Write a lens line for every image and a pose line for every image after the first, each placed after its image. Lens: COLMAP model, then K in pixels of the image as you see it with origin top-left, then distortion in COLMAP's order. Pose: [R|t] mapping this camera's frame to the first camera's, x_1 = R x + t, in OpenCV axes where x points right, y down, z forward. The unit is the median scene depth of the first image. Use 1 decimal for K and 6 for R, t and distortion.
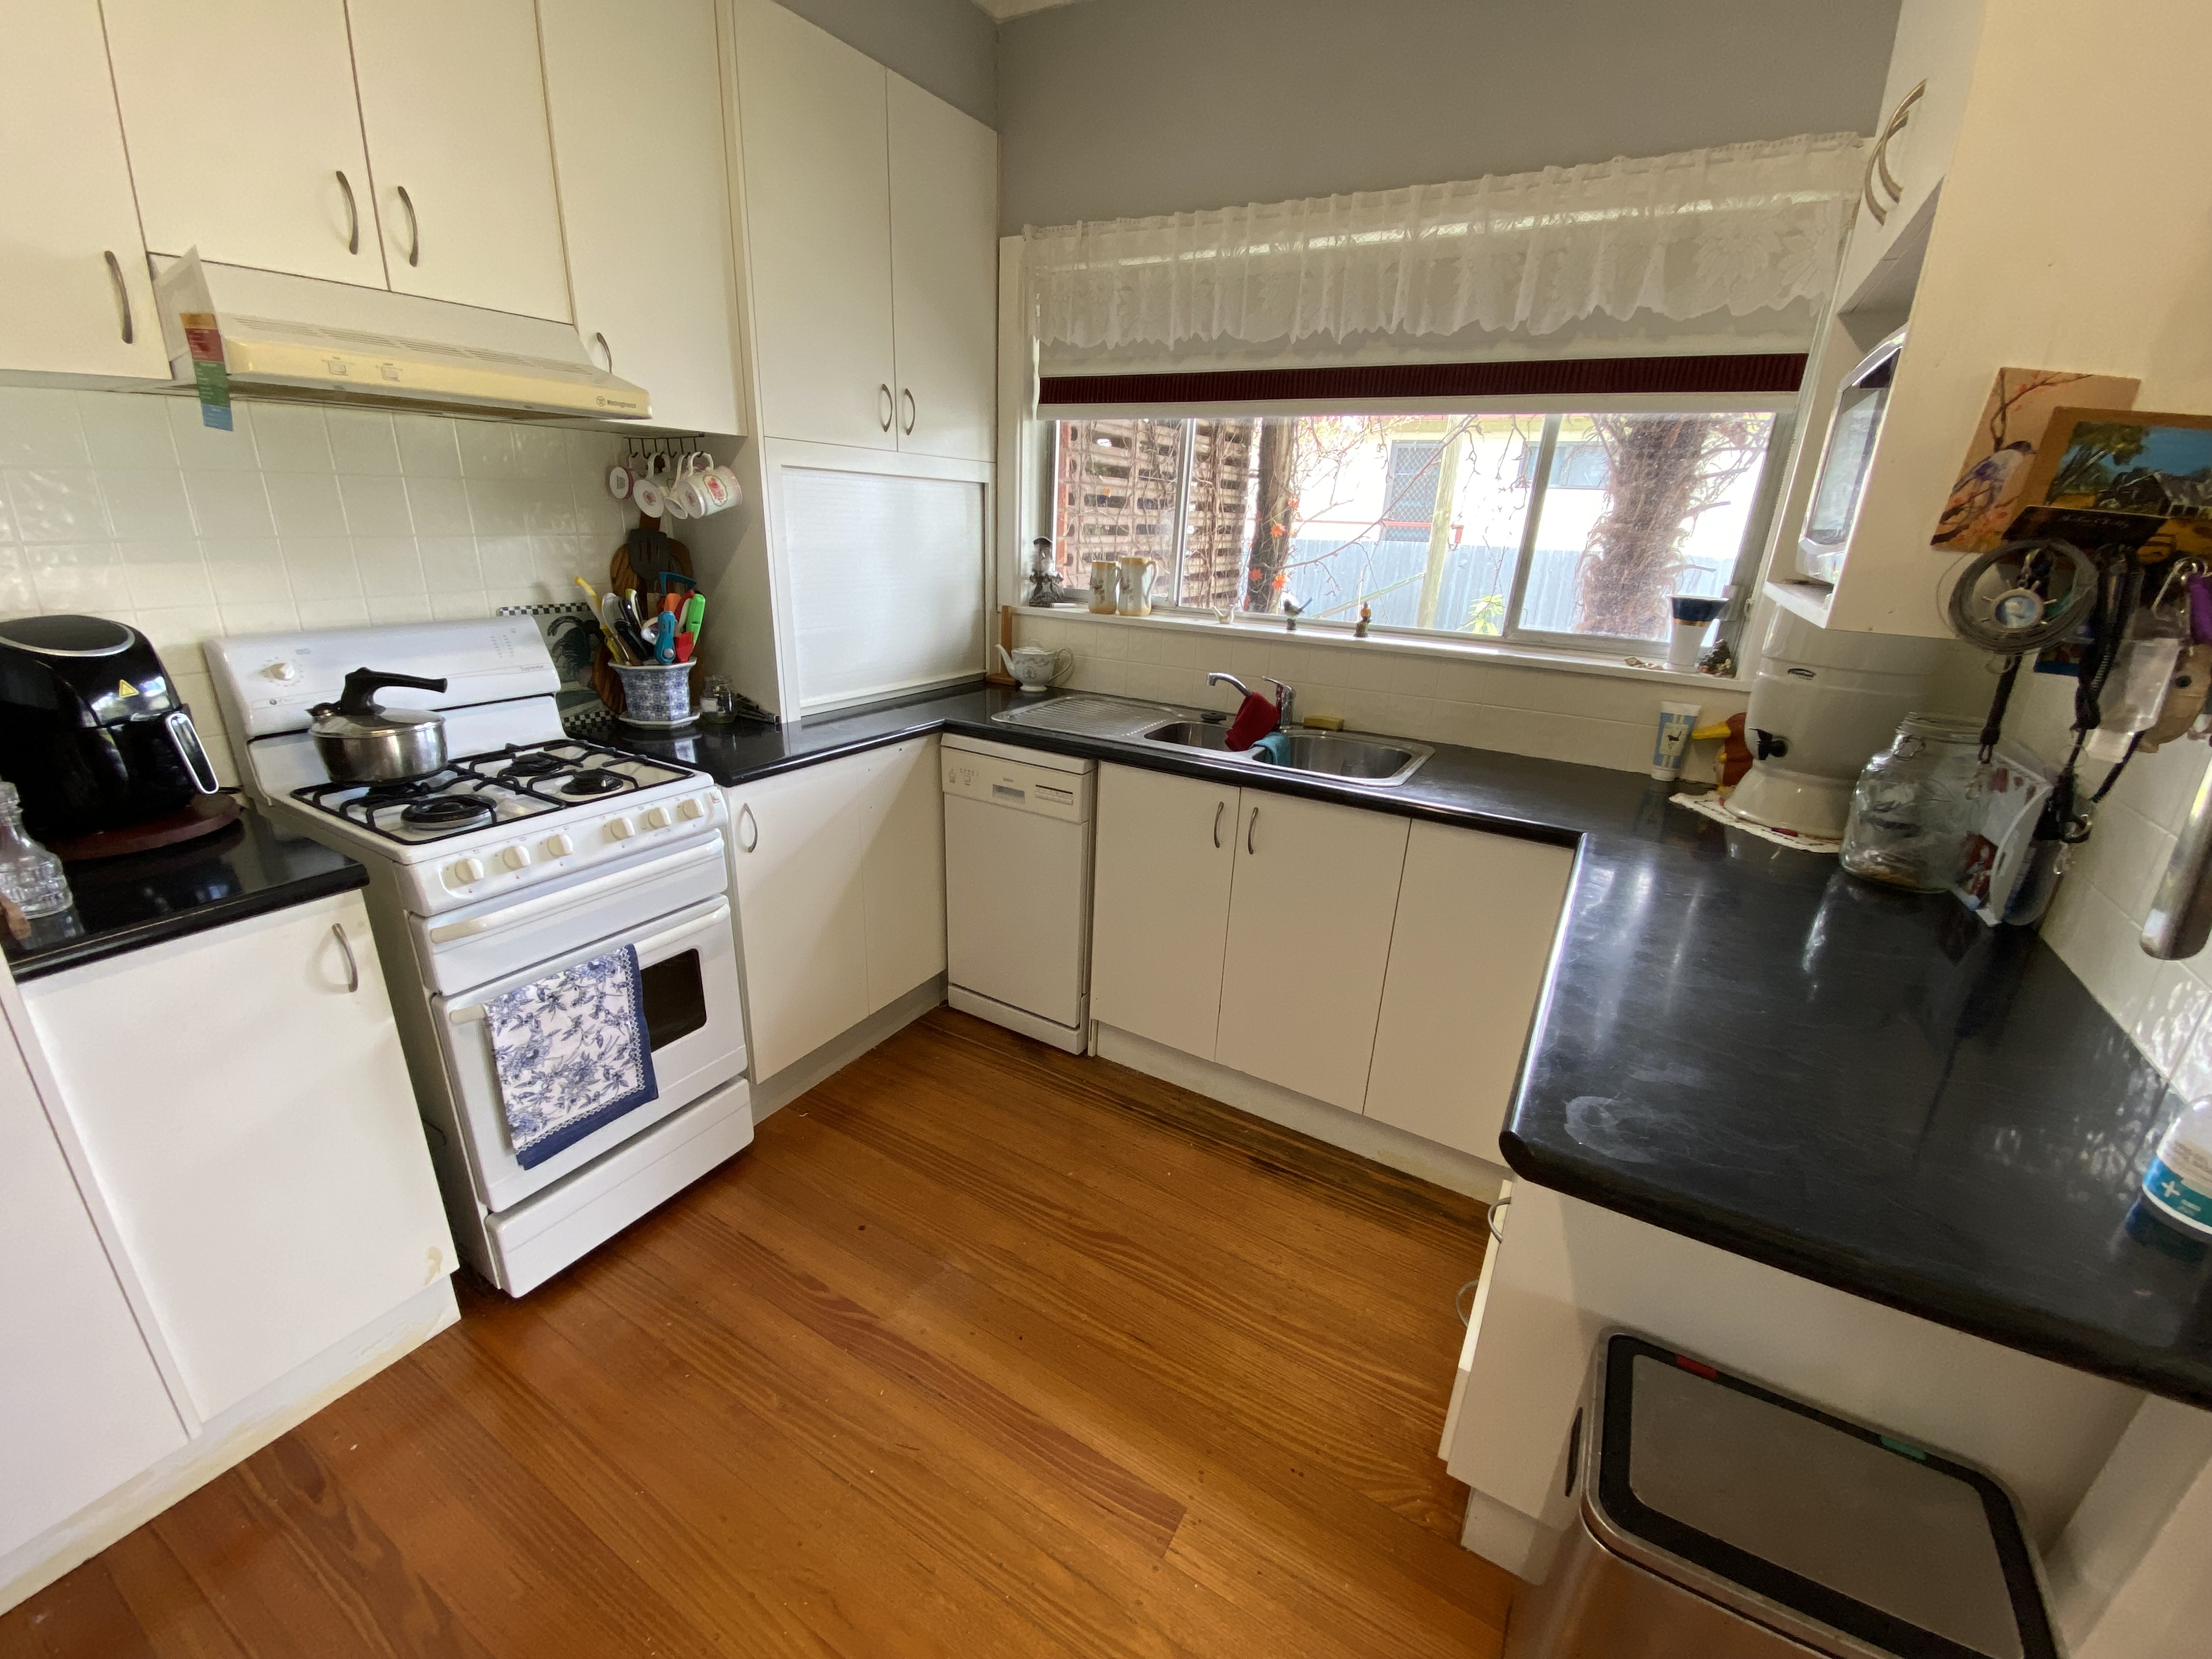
lens RADIAL K [[896.9, 0, 1094.2], [0, 896.9, 836.4], [0, 0, 1]] dist [0.013750, -0.018285]
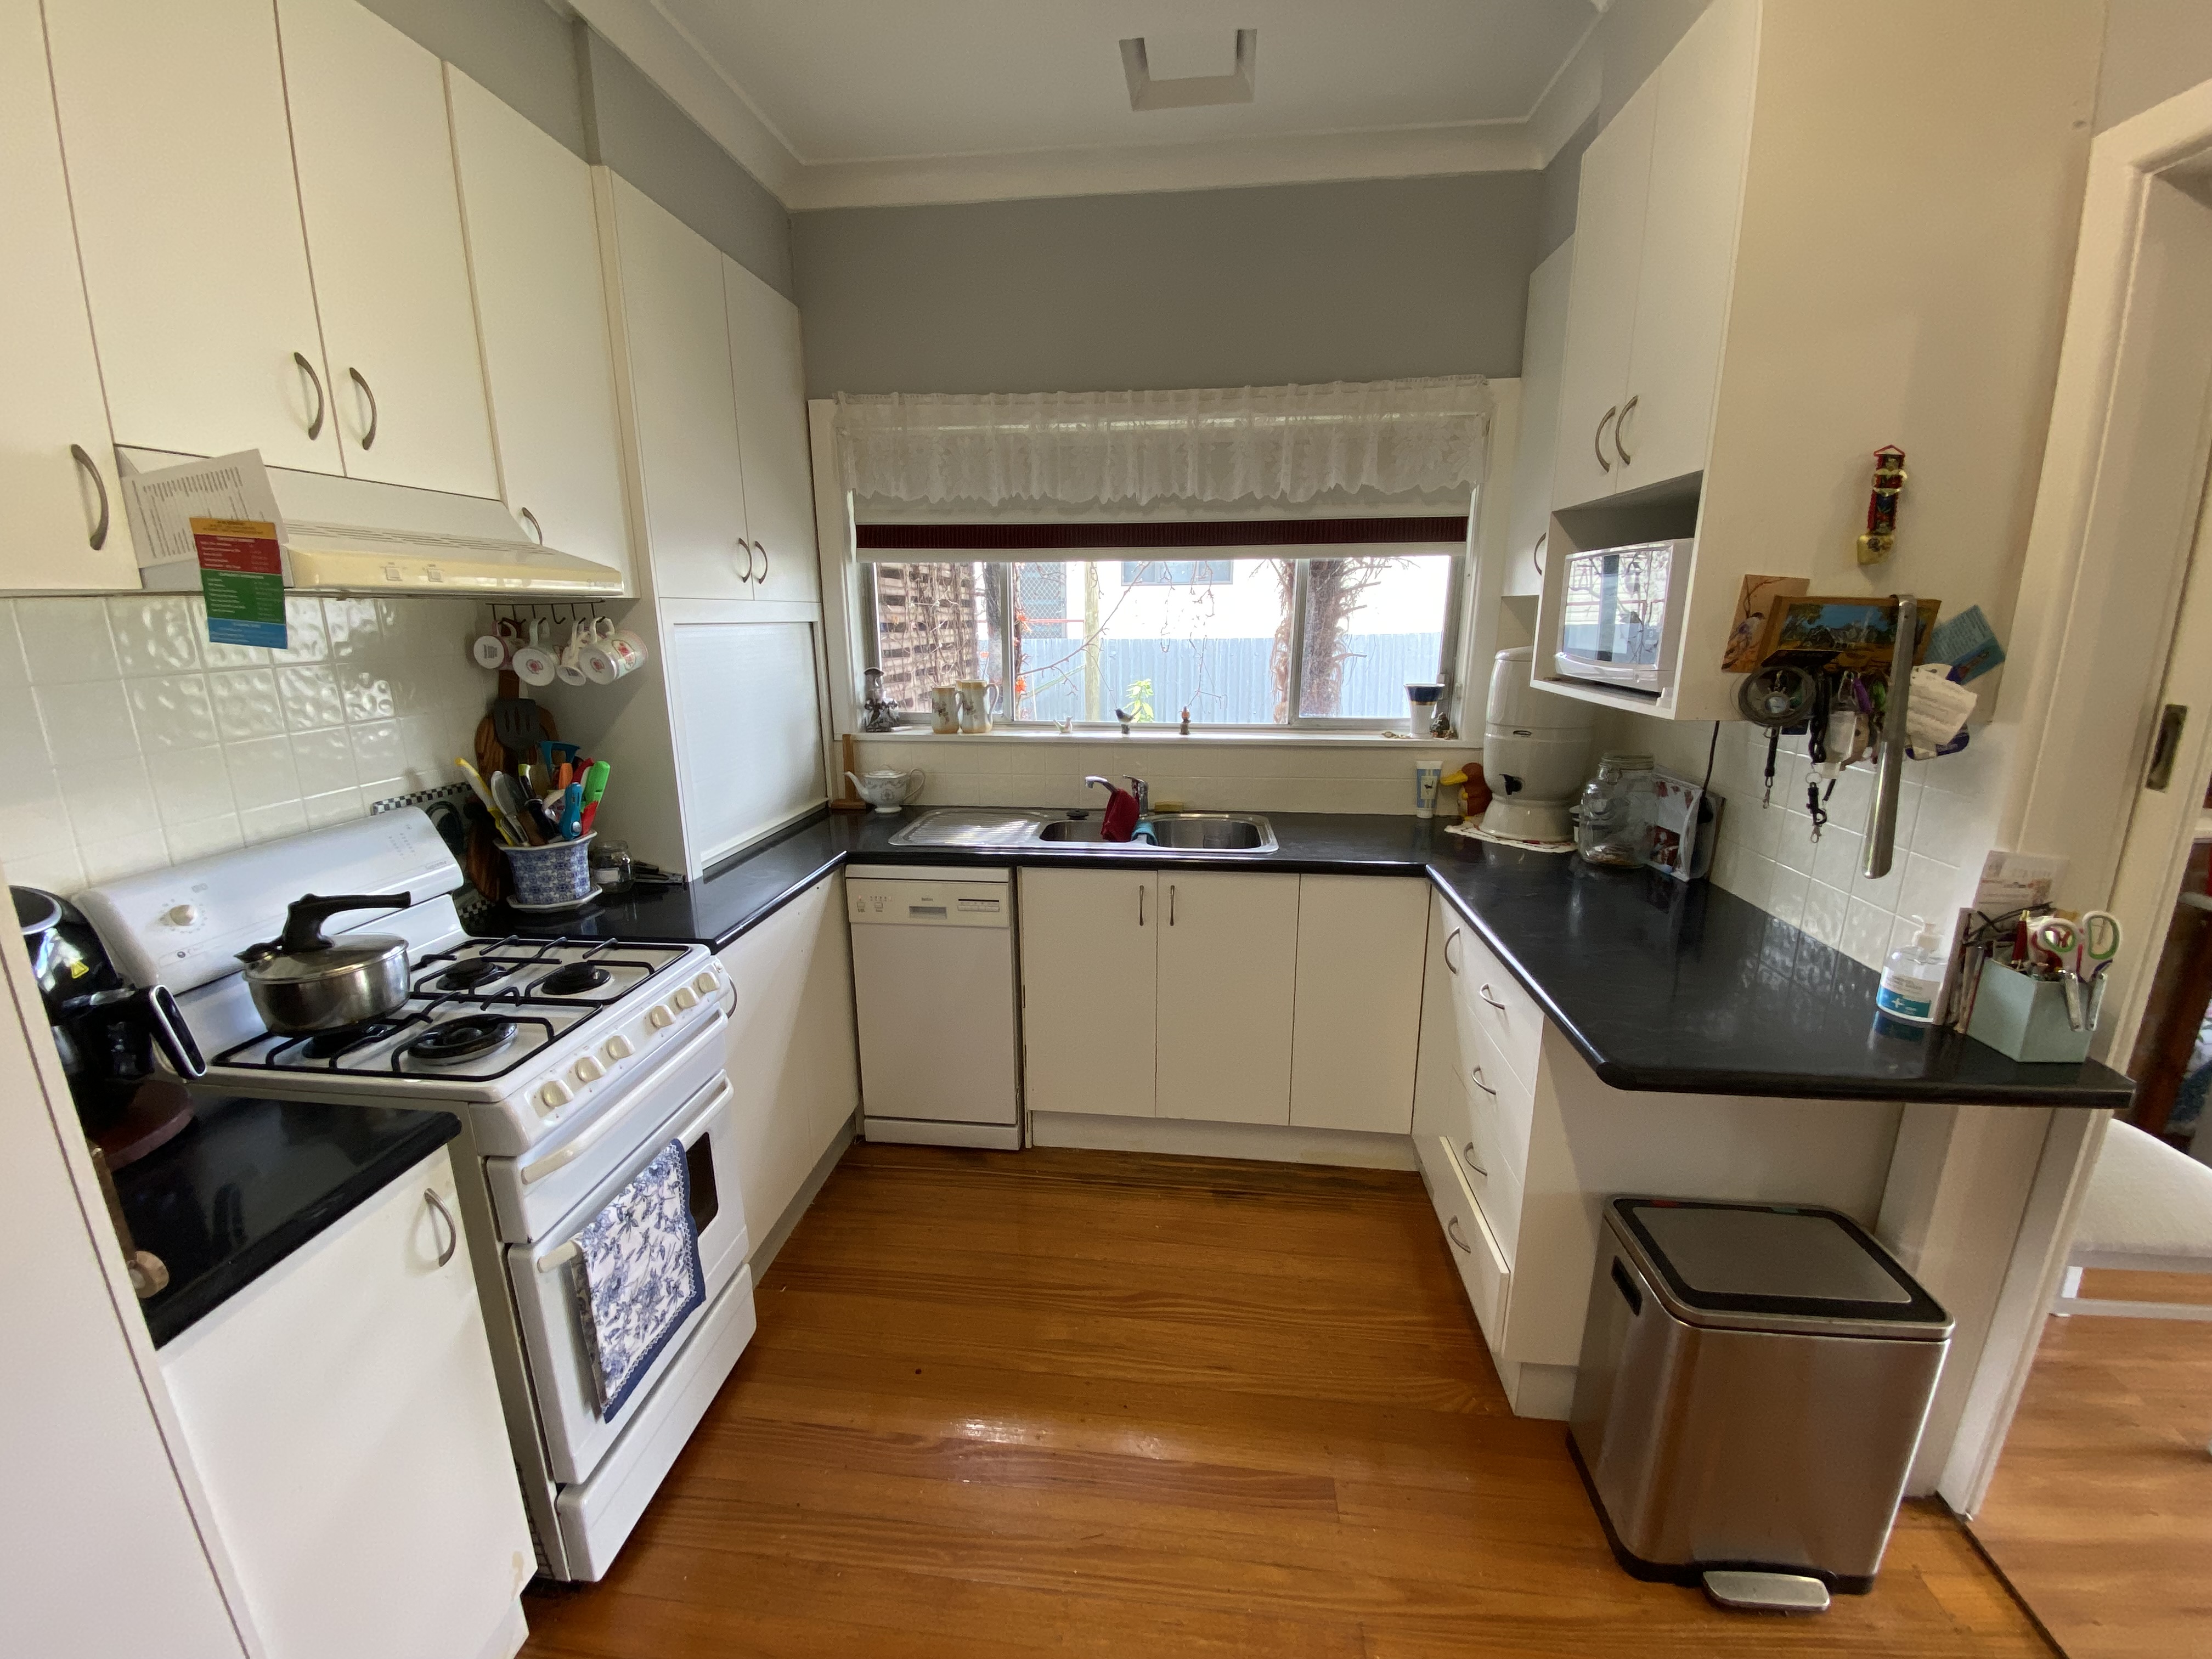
lens RADIAL K [[896.9, 0, 1094.2], [0, 896.9, 836.4], [0, 0, 1]] dist [0.013750, -0.018285]
pose [[0.910626, -0.142100, 0.388030, -0.371621], [0.178416, 0.982183, -0.059022, -0.047959], [-0.372730, 0.122978, 0.919755, -0.052034]]
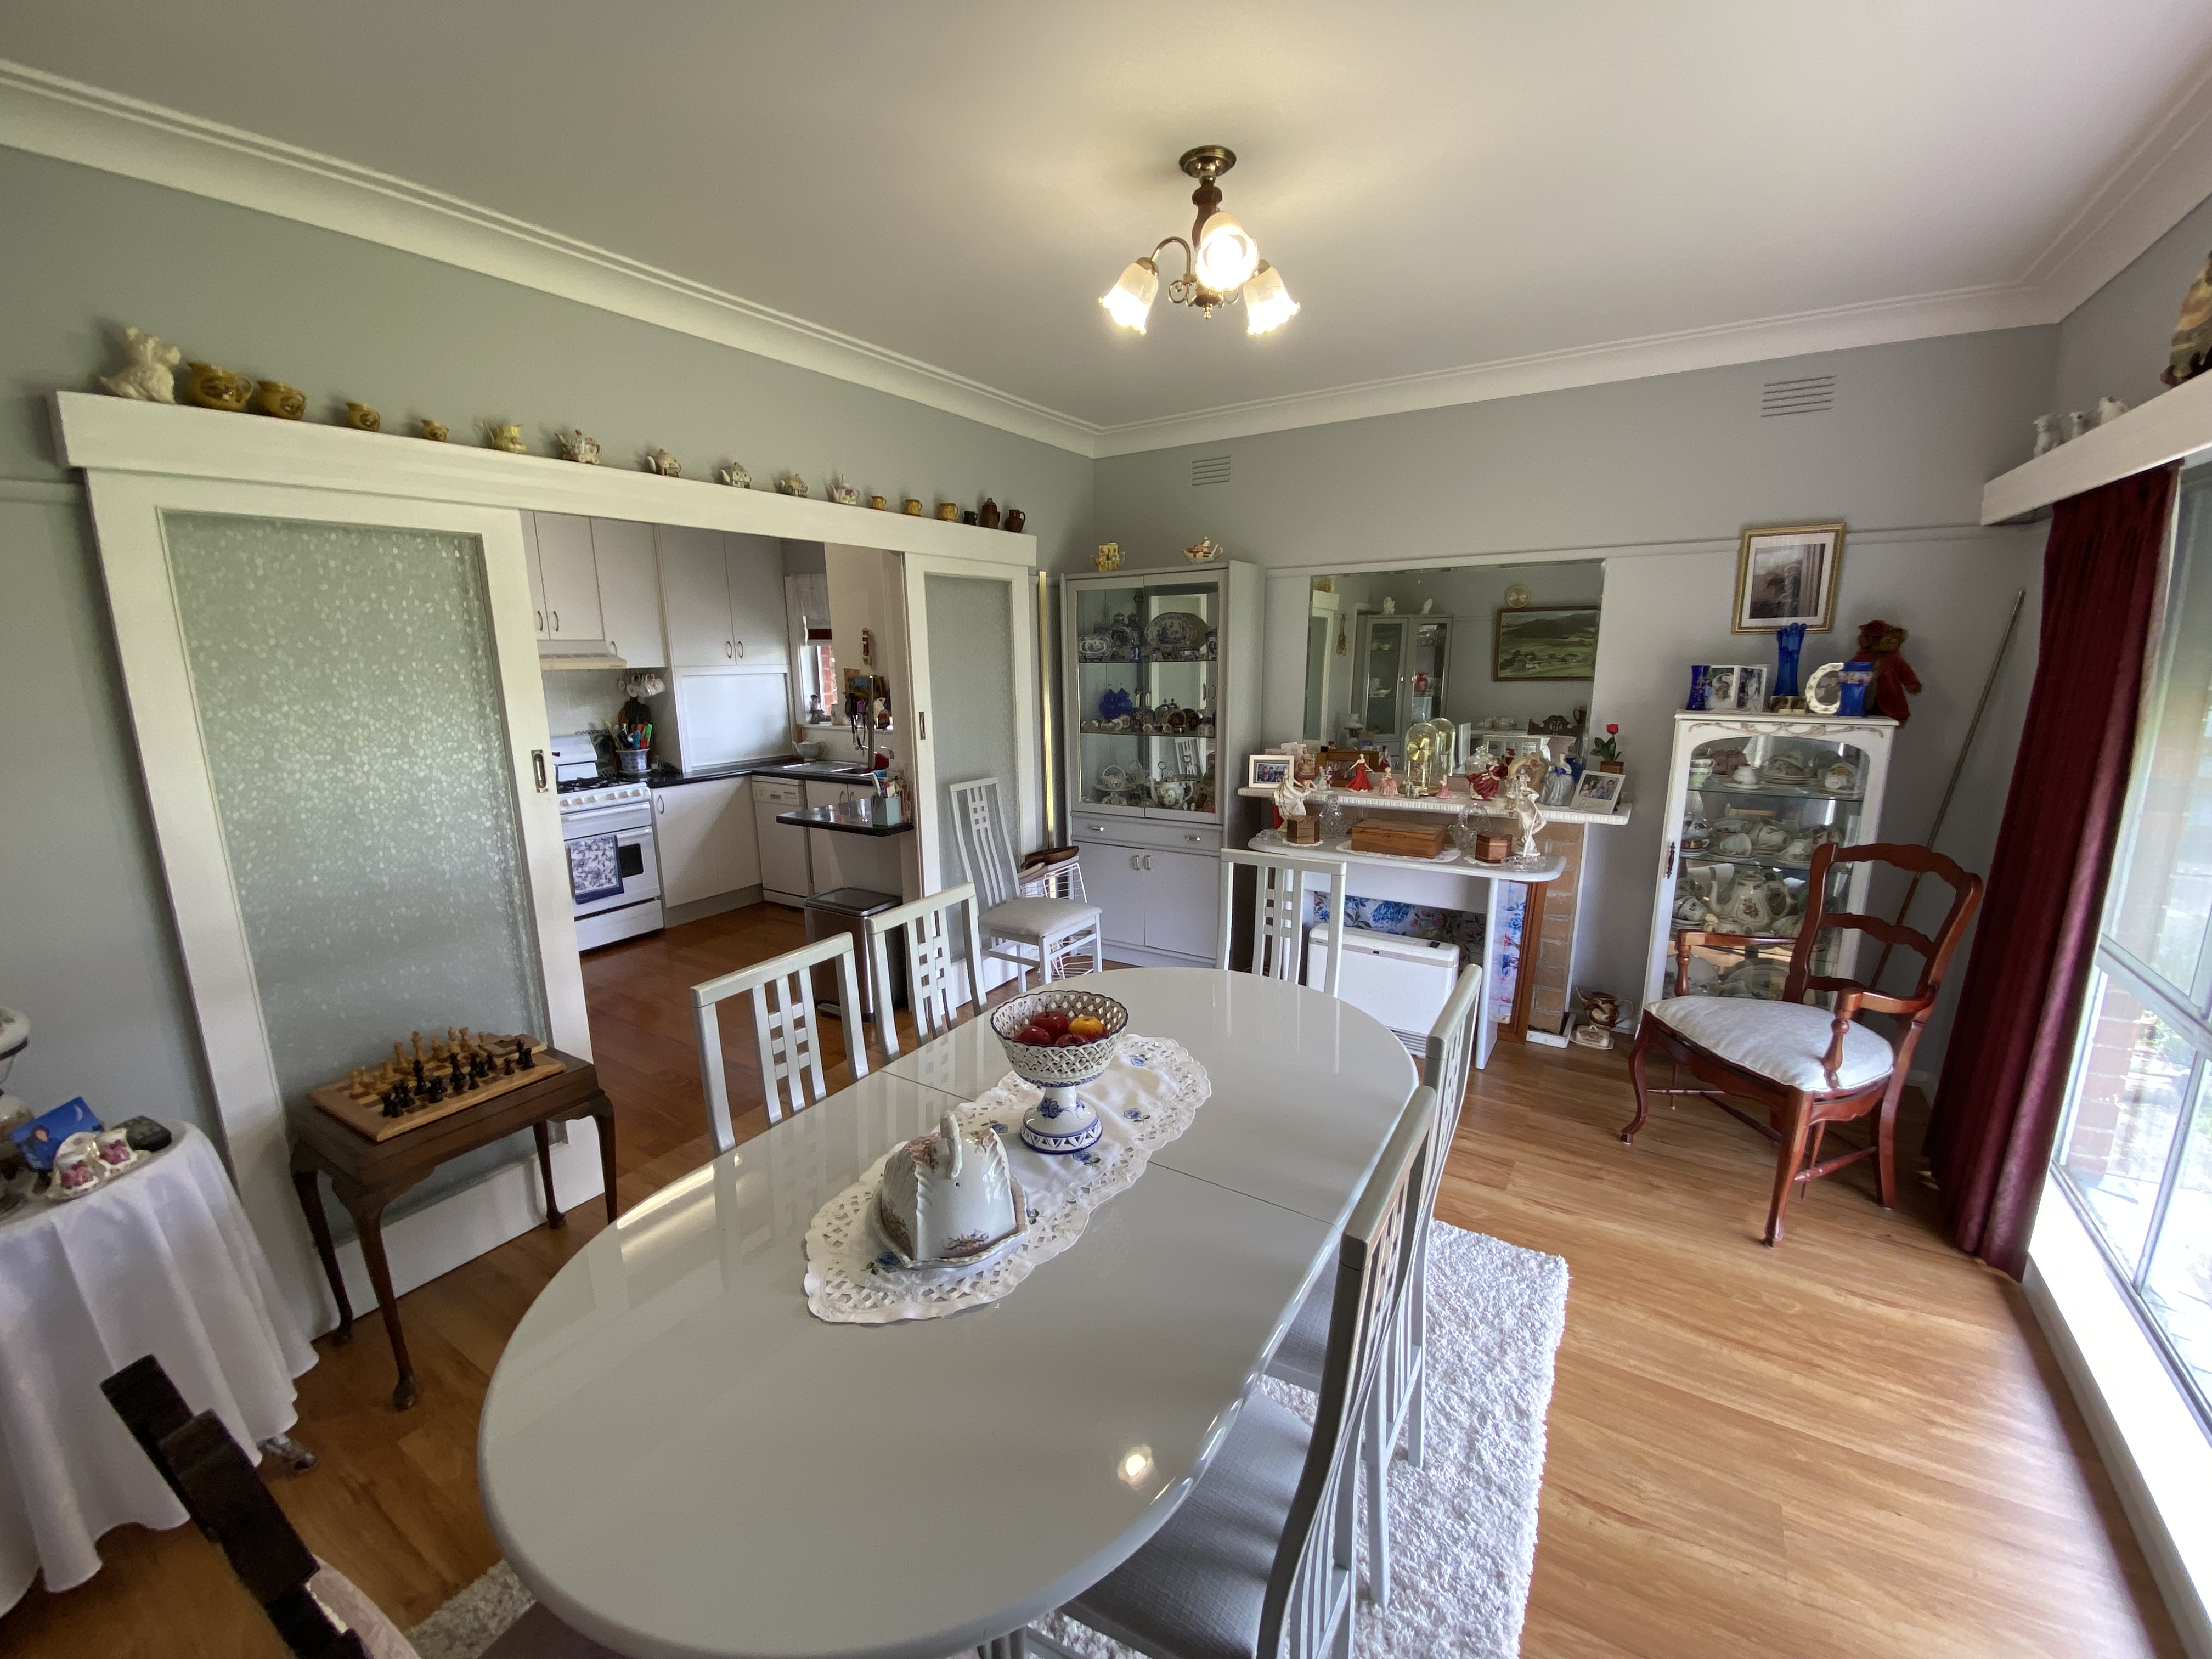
lens RADIAL K [[889.5, 0, 1106.0], [0, 889.5, 829.5], [0, 0, 1]] dist [0.014864, -0.017324]
pose [[0.998712, -0.044996, -0.023425, 1.037513], [0.041121, 0.988491, -0.145583, 0.519732], [0.029707, 0.144433, 0.989069, -1.657457]]
